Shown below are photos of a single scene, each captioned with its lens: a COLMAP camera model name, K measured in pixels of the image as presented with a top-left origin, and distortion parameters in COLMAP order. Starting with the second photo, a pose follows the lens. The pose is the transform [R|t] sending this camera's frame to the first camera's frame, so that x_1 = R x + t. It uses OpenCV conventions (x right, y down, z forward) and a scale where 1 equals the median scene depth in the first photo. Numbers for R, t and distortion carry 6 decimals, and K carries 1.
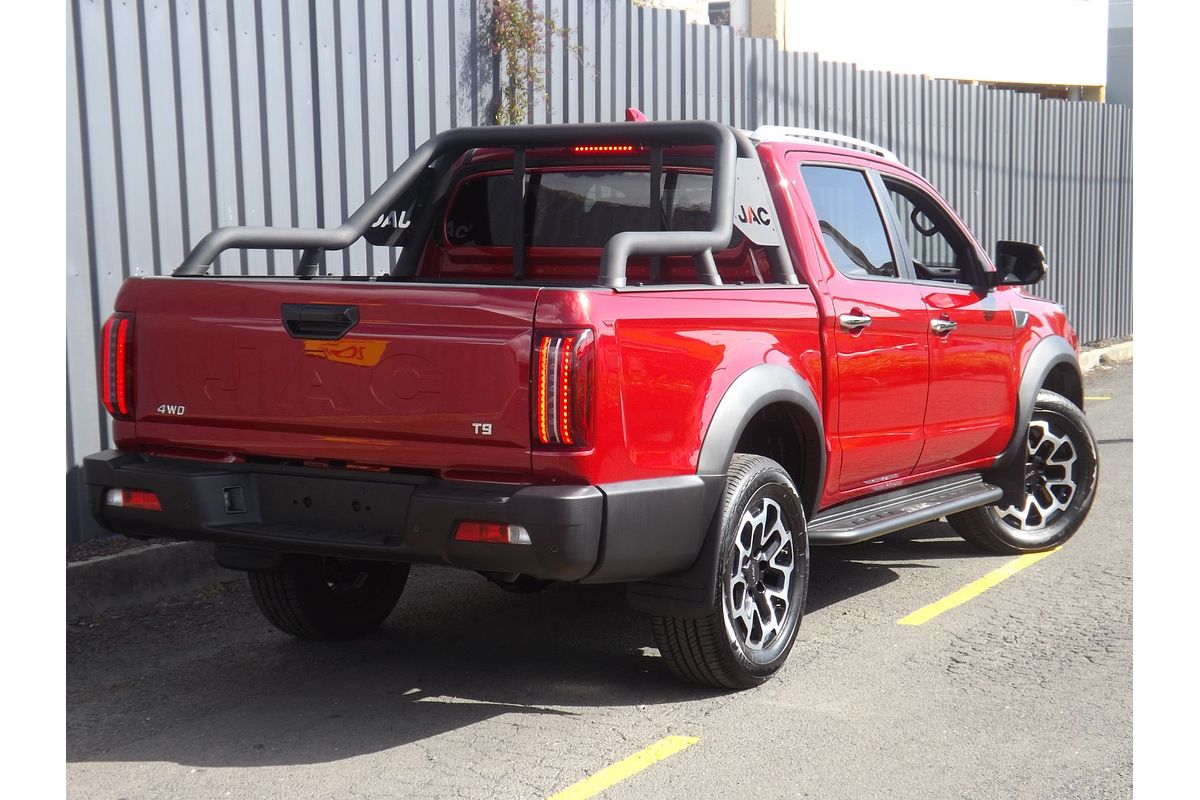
lens RADIAL K [[2106.6, 0, 600.0], [0, 2106.6, 400.0], [0, 0, 1]] dist [-0.025956, -0.077073]
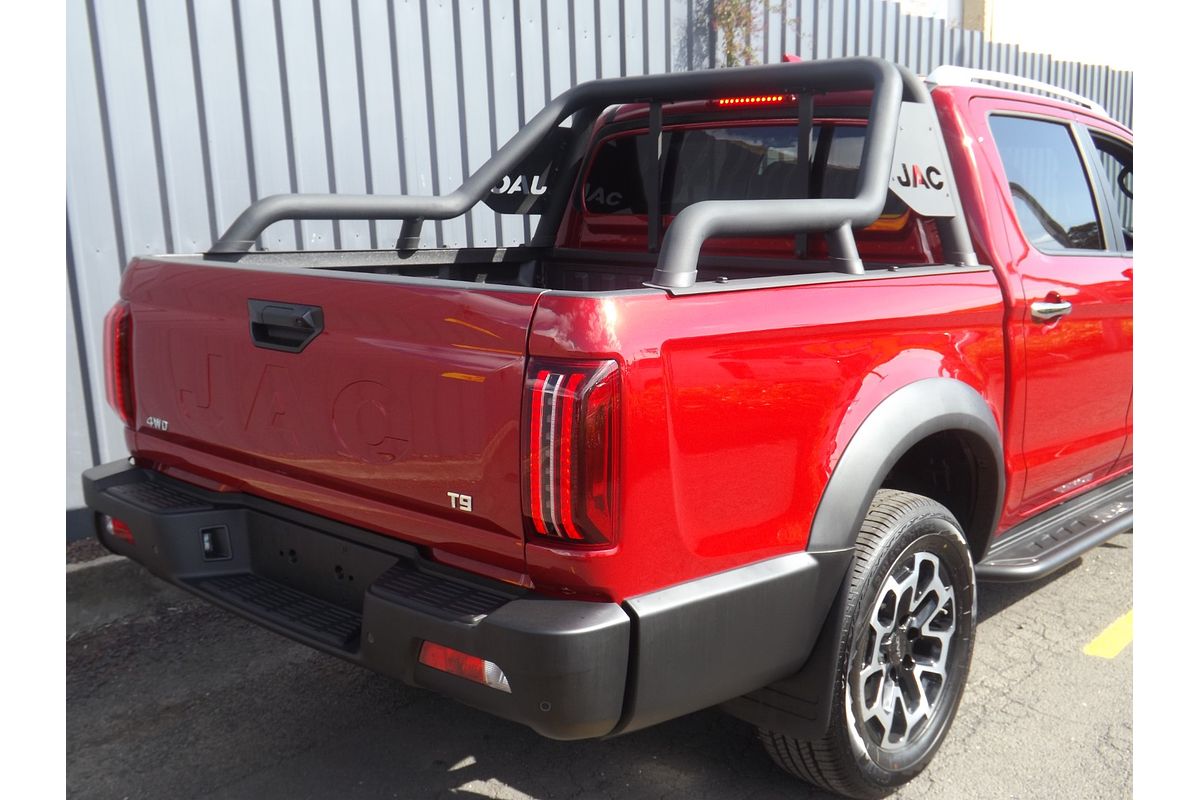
lens RADIAL K [[1199.1, 0, 600.0], [0, 1199.1, 400.0], [0, 0, 1]] dist [0.000742, 0.005914]
pose [[0.974755, 0.034665, -0.220568, 0.059636], [-0.014619, 0.995663, 0.091875, -0.045953], [0.222796, -0.086332, 0.971035, 0.552493]]
